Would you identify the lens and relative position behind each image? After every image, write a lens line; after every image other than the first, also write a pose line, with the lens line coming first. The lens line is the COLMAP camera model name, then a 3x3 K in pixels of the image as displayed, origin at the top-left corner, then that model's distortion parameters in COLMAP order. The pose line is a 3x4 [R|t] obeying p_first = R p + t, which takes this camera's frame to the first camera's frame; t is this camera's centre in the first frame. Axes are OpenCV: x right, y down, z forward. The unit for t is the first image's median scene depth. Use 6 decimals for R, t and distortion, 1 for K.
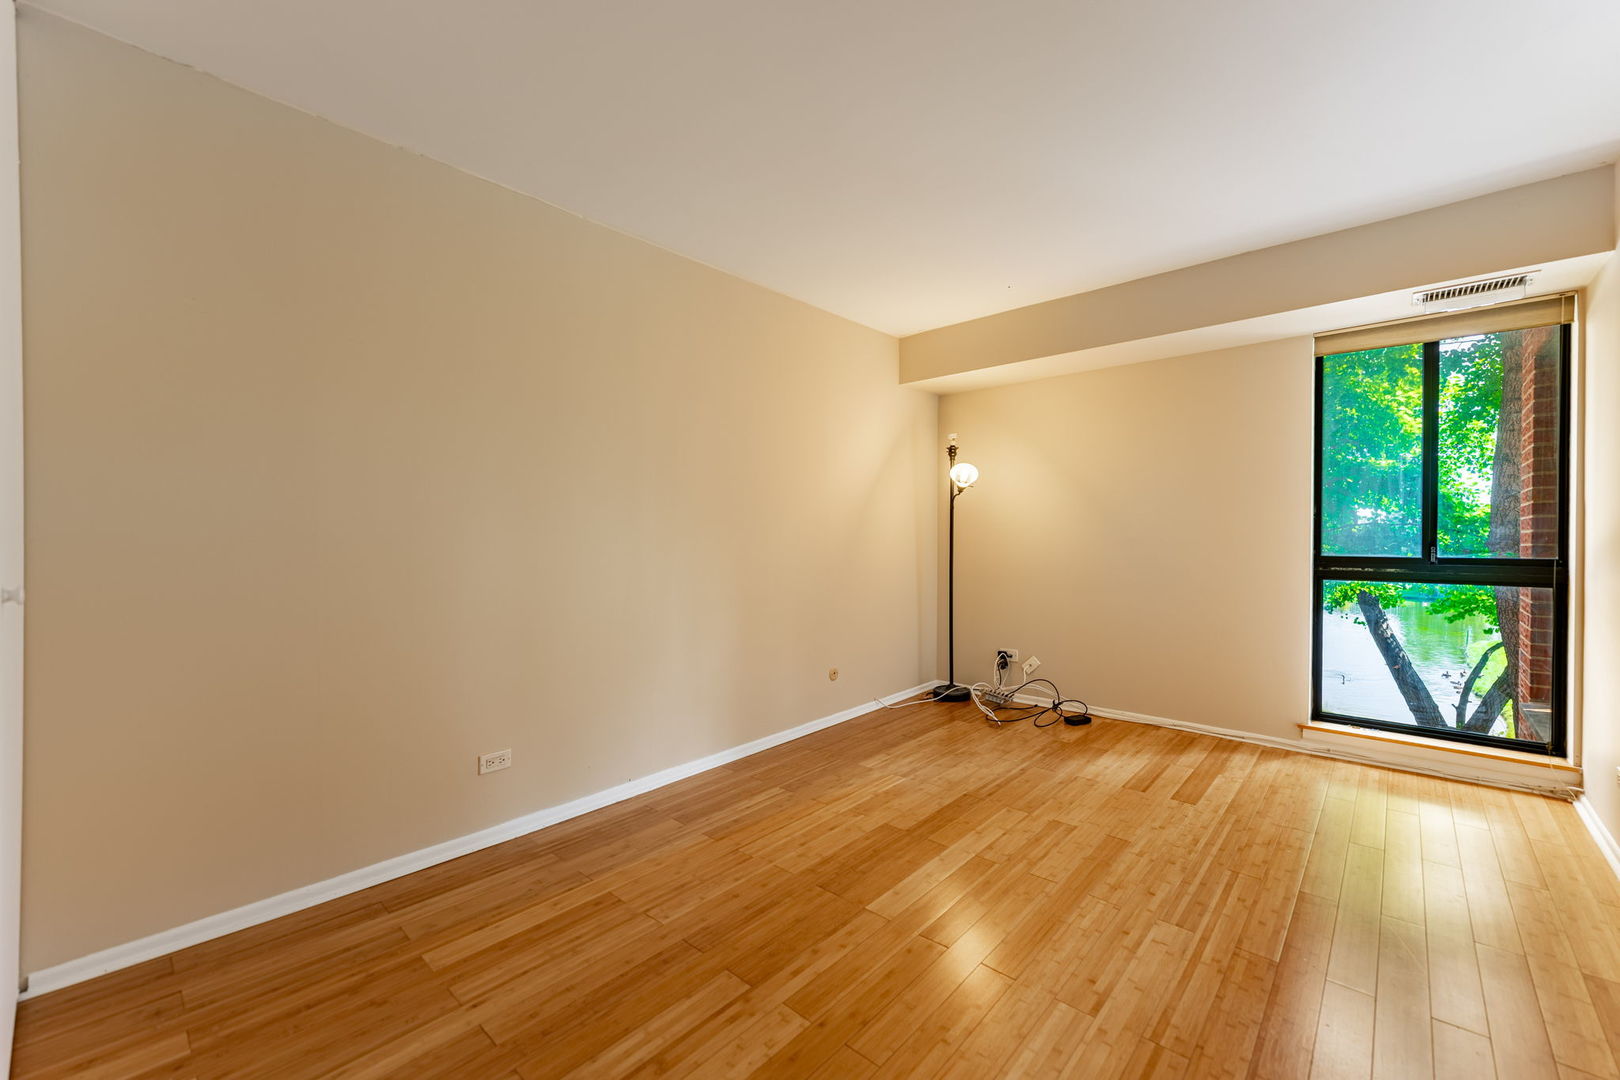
lens RADIAL K [[650.7, 0, 819.1], [0, 650.7, 538.9], [0, 0, 1]] dist [0.001290, -0.000125]
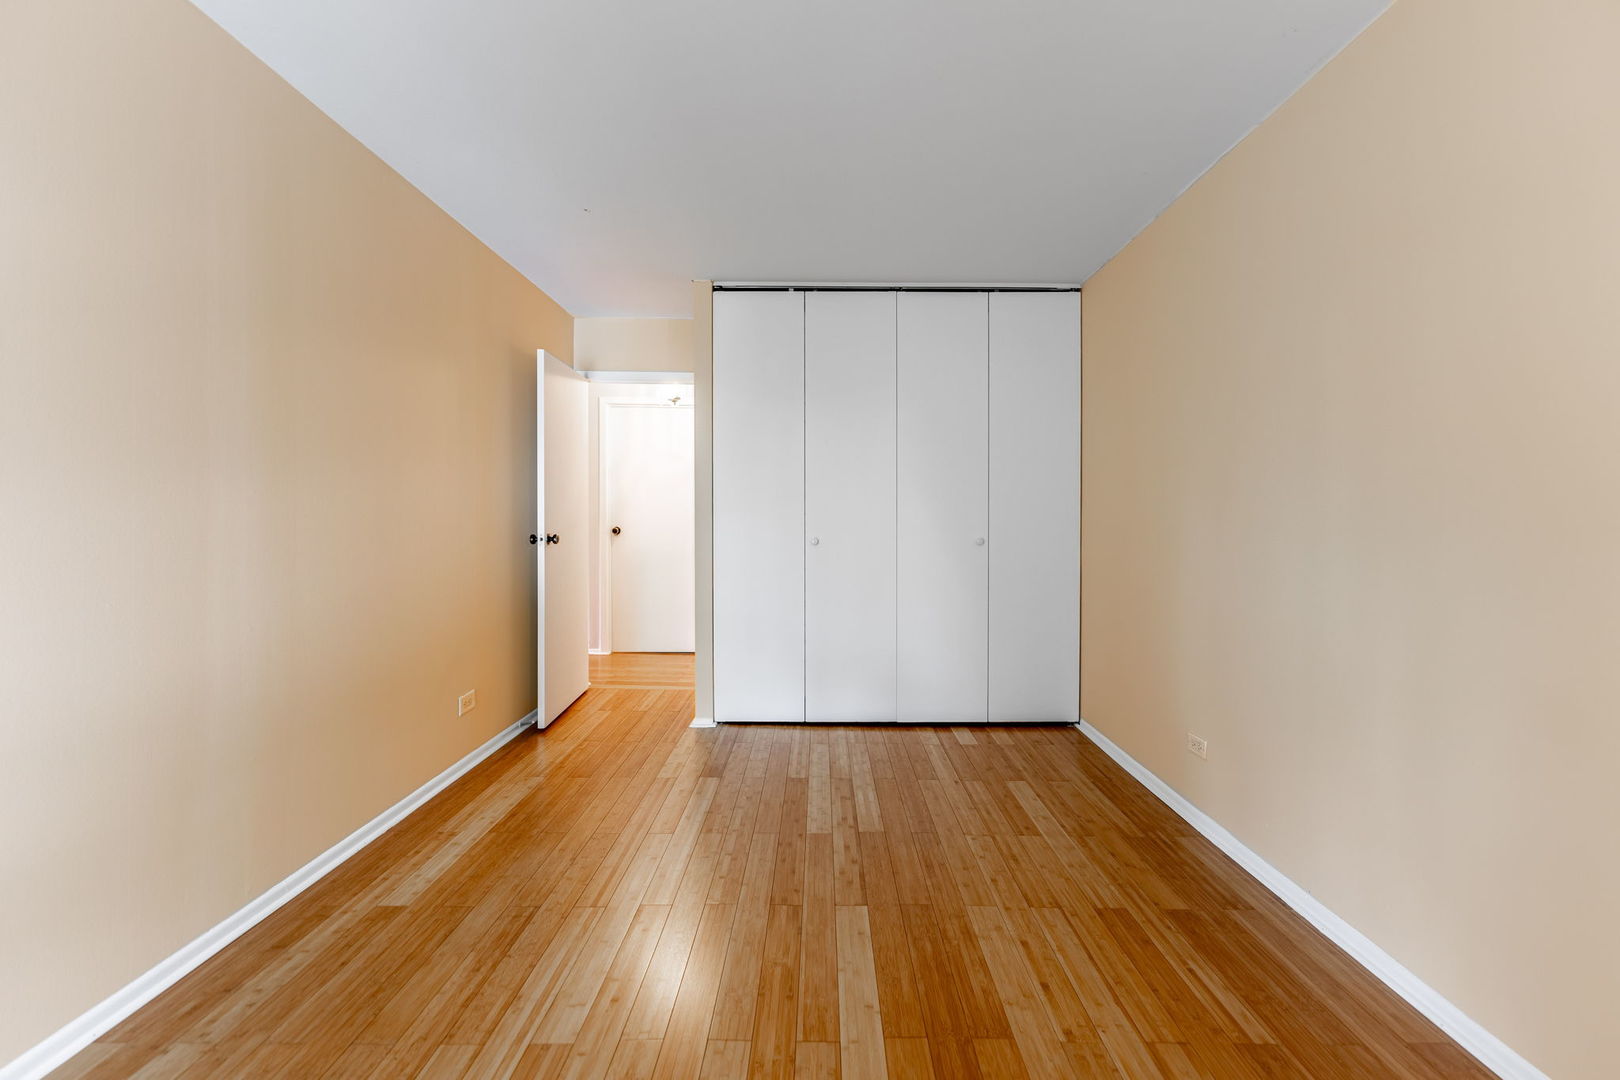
lens RADIAL K [[650.7, 0, 819.1], [0, 650.7, 538.9], [0, 0, 1]] dist [0.001290, -0.000125]
pose [[-0.746883, 0.019786, -0.664661, 0.710238], [-0.008203, 0.999207, 0.038963, -0.024166], [0.664905, 0.034553, -0.746128, 1.541828]]
